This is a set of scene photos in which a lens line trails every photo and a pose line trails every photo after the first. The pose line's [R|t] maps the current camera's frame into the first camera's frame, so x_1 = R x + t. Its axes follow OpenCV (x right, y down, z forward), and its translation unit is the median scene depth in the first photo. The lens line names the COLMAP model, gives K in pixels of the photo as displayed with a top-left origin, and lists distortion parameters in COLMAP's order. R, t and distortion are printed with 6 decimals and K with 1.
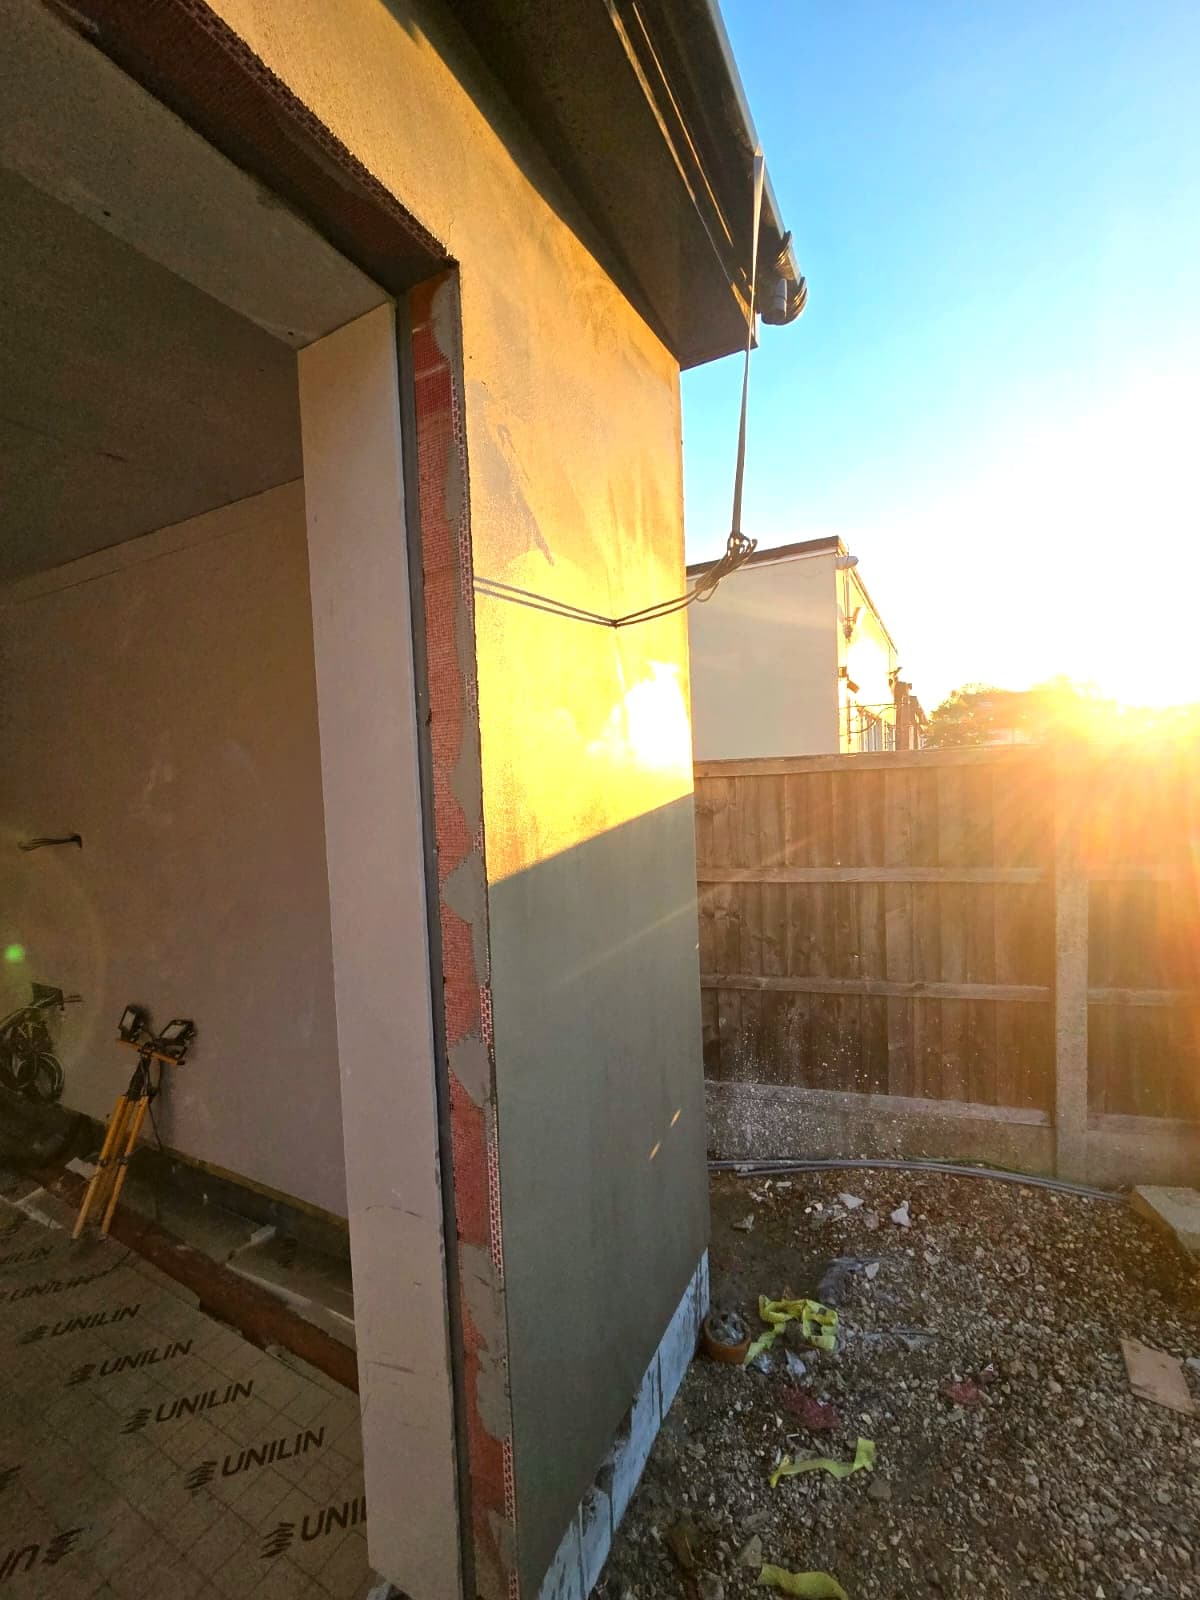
lens RADIAL K [[660.3, 0, 604.1], [0, 660.3, 802.2], [0, 0, 1]] dist [-0.005275, 0.001900]
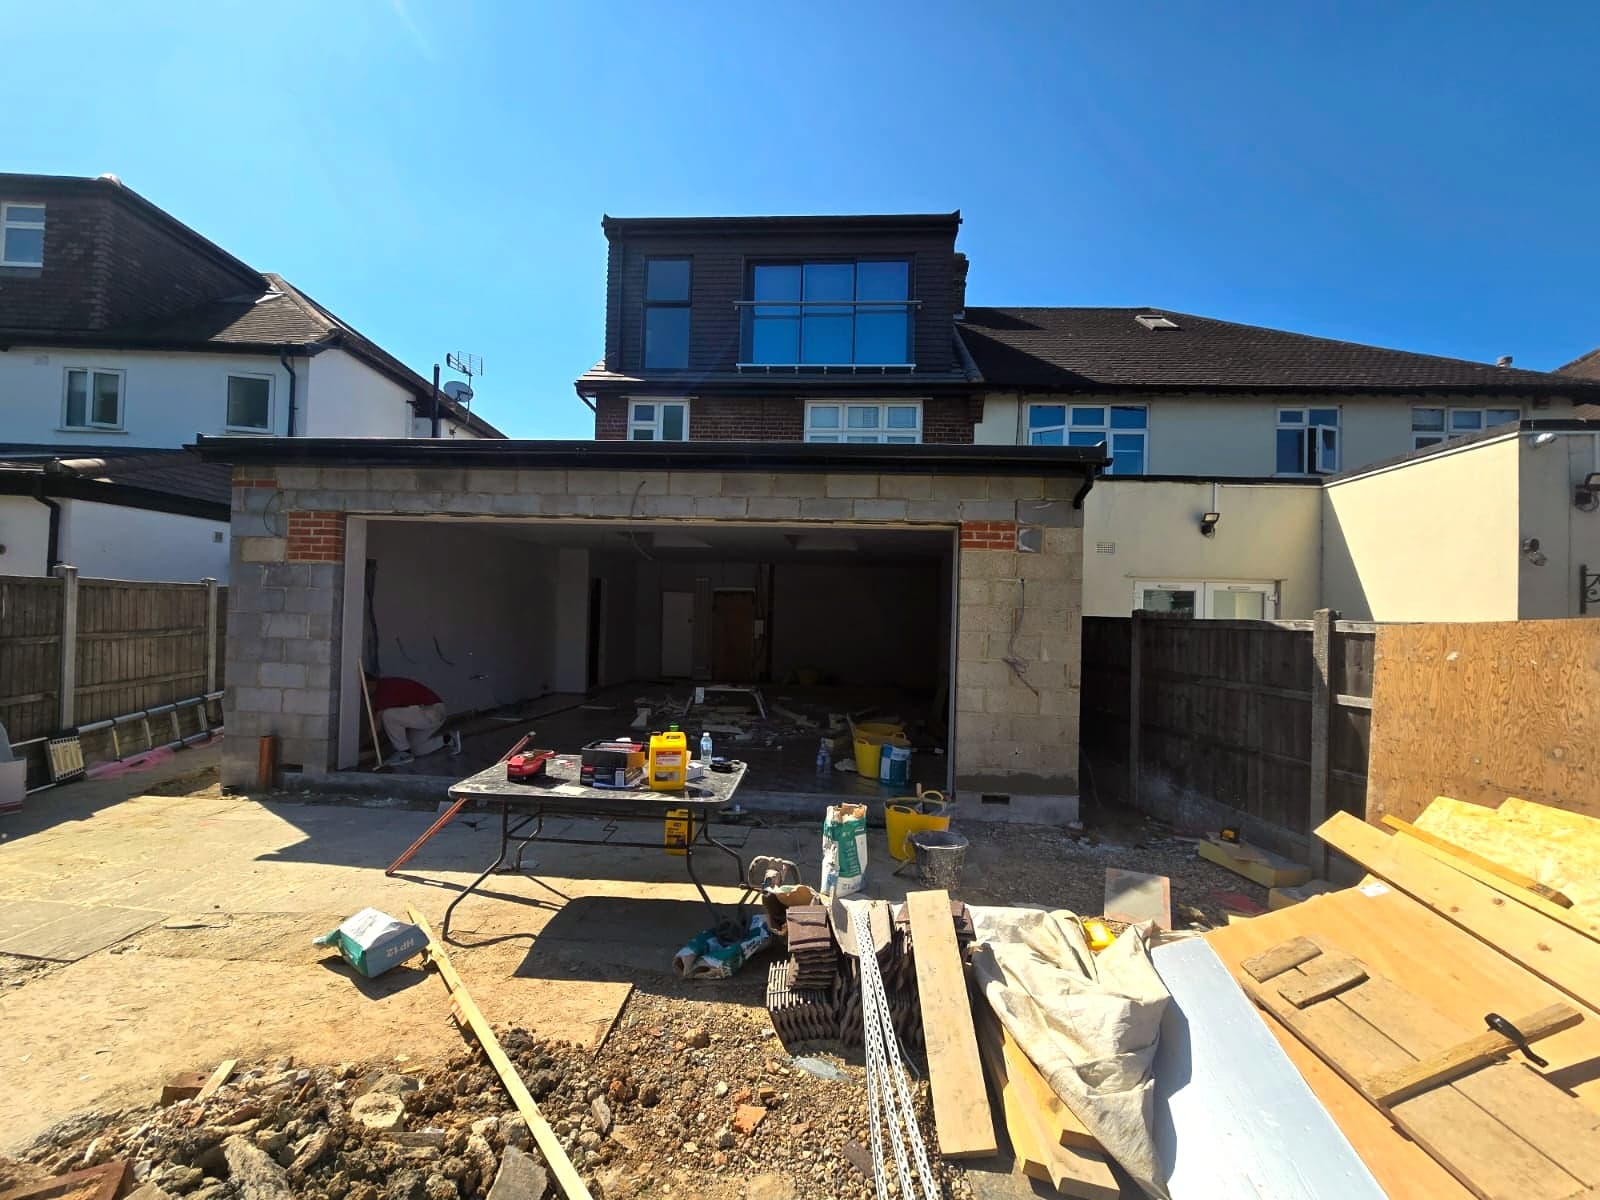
lens RADIAL K [[660.3, 0, 802.8], [0, 660.3, 606.2], [0, 0, 1]] dist [-0.005275, 0.001900]
pose [[0.405016, 0.045541, -0.913175, 1.529239], [-0.081777, 0.996560, 0.013429, -0.037994], [0.910645, 0.069238, 0.407347, -0.851835]]
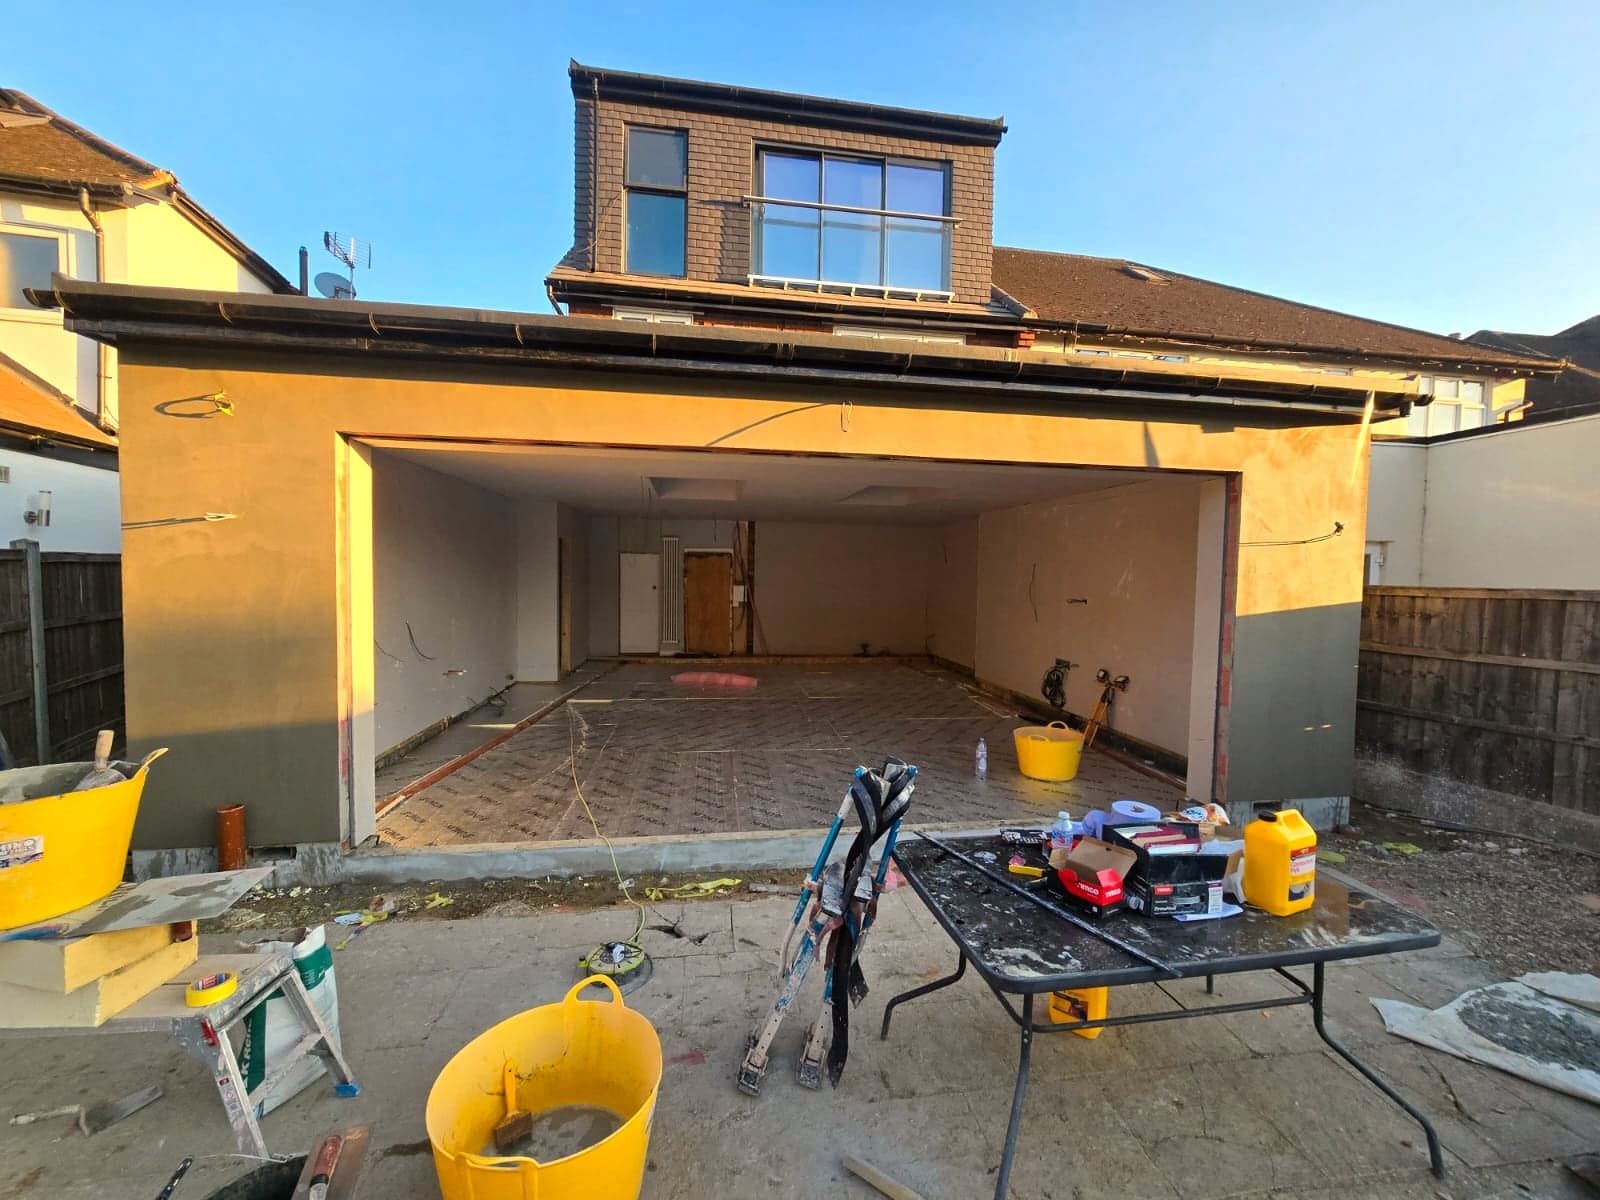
lens RADIAL K [[660.3, 0, 801.9], [0, 660.3, 605.9], [0, 0, 1]] dist [-0.005275, 0.001900]
pose [[0.596308, 0.091501, -0.797524, 0.570506], [-0.074637, 0.995499, 0.058409, 0.008816], [0.799279, 0.024695, 0.600453, -1.402381]]
